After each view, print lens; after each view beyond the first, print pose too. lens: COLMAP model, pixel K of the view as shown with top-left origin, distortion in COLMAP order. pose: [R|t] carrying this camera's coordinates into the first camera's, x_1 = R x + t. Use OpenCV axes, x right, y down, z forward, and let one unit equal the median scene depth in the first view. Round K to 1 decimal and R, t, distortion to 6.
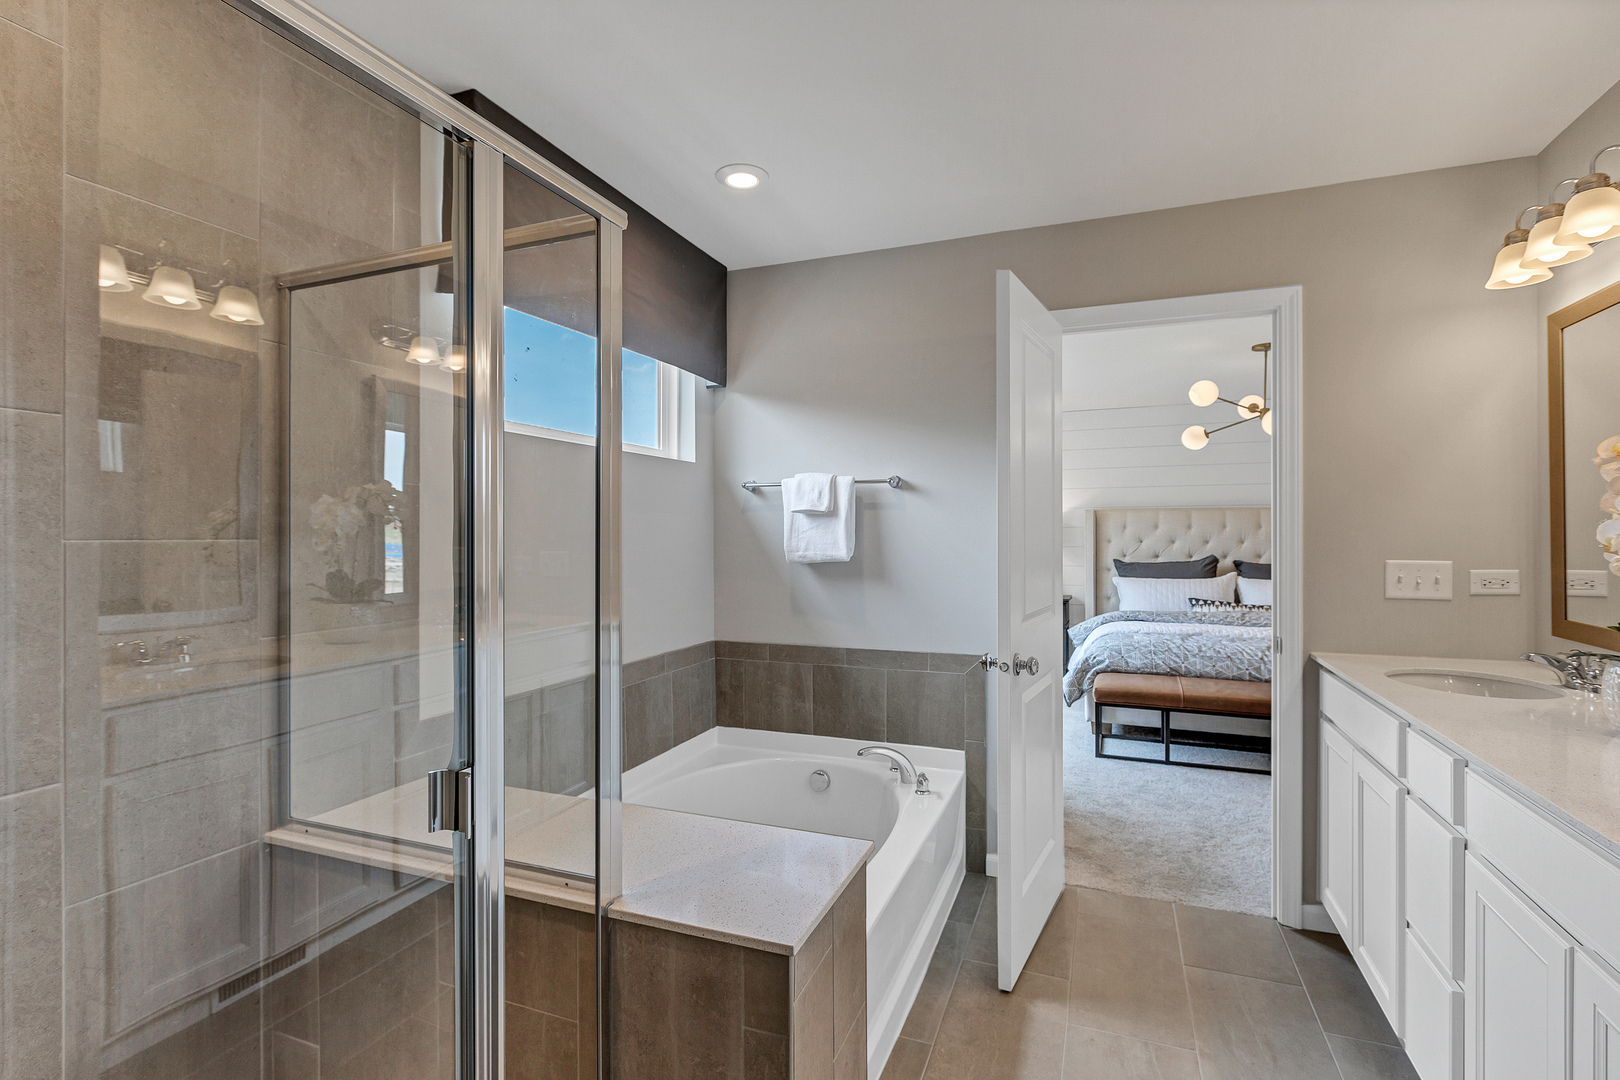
lens RADIAL K [[736.9, 0, 813.2], [0, 736.9, 533.7], [0, 0, 1]] dist [-0.001436, -0.000160]
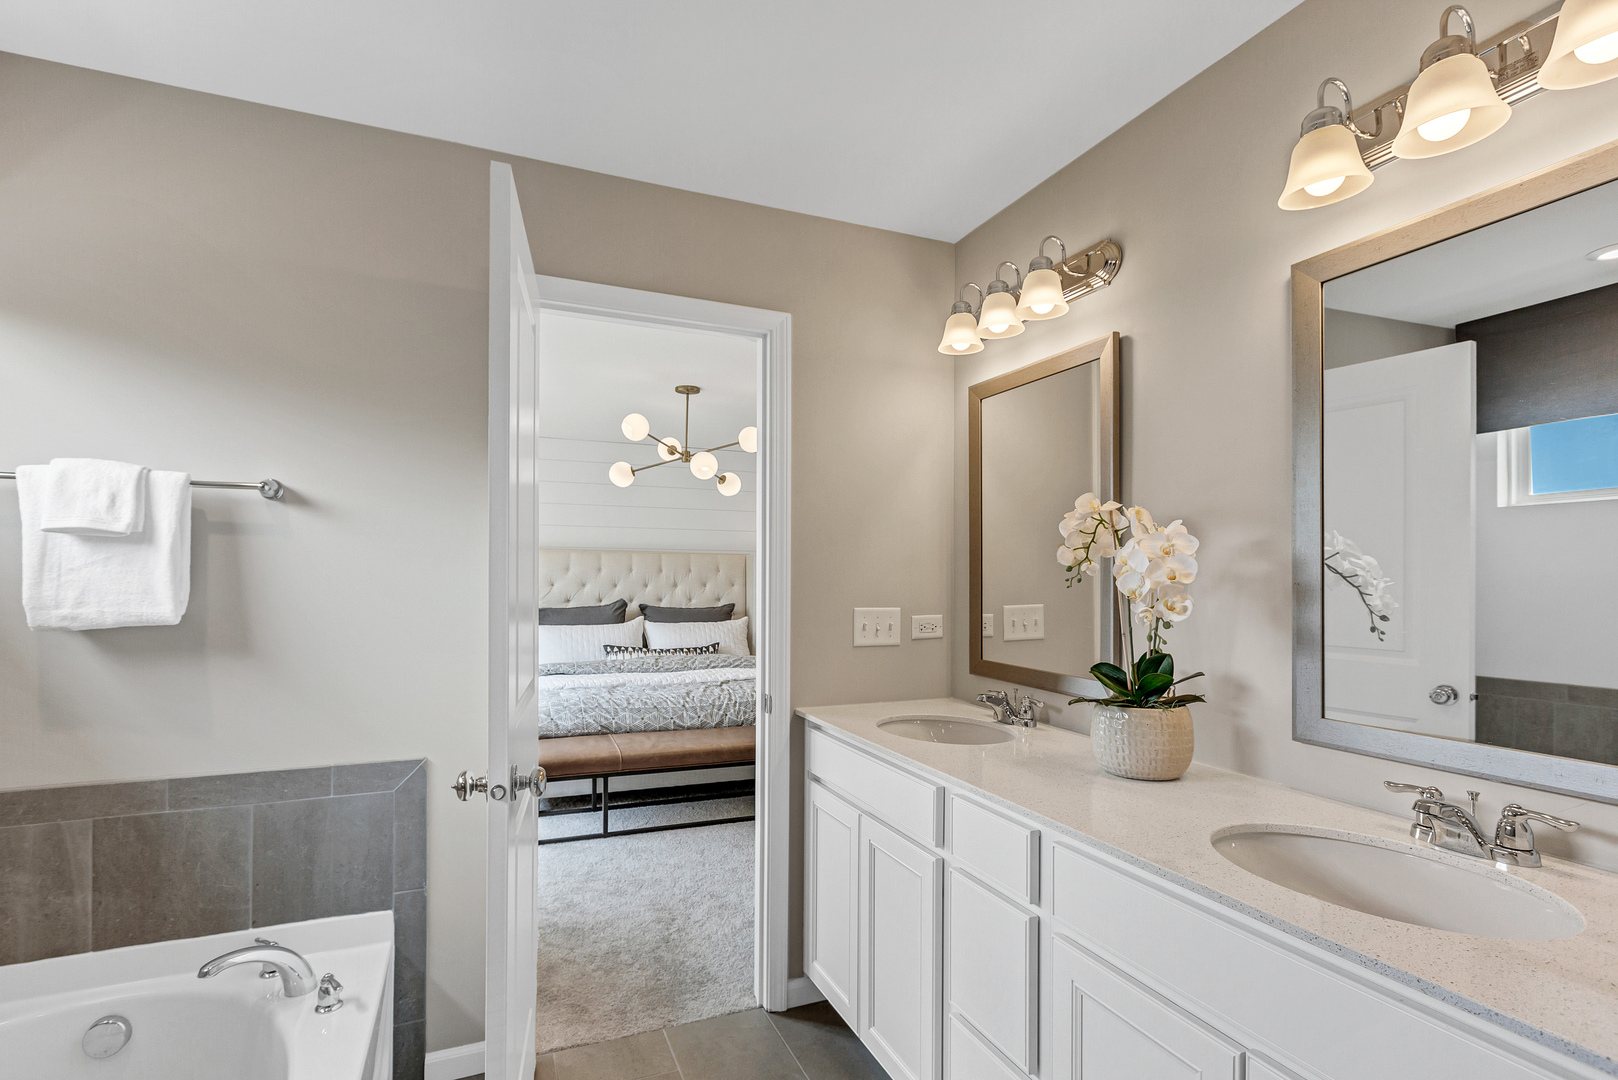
lens RADIAL K [[820.9, 0, 805.7], [0, 820.9, 572.2], [0, 0, 1]] dist [-0.003092, -0.012396]
pose [[0.743656, 0.014045, 0.668415, -0.010208], [-0.011329, 0.999900, -0.008406, -0.001712], [-0.668467, -0.001321, 0.743741, 0.208953]]
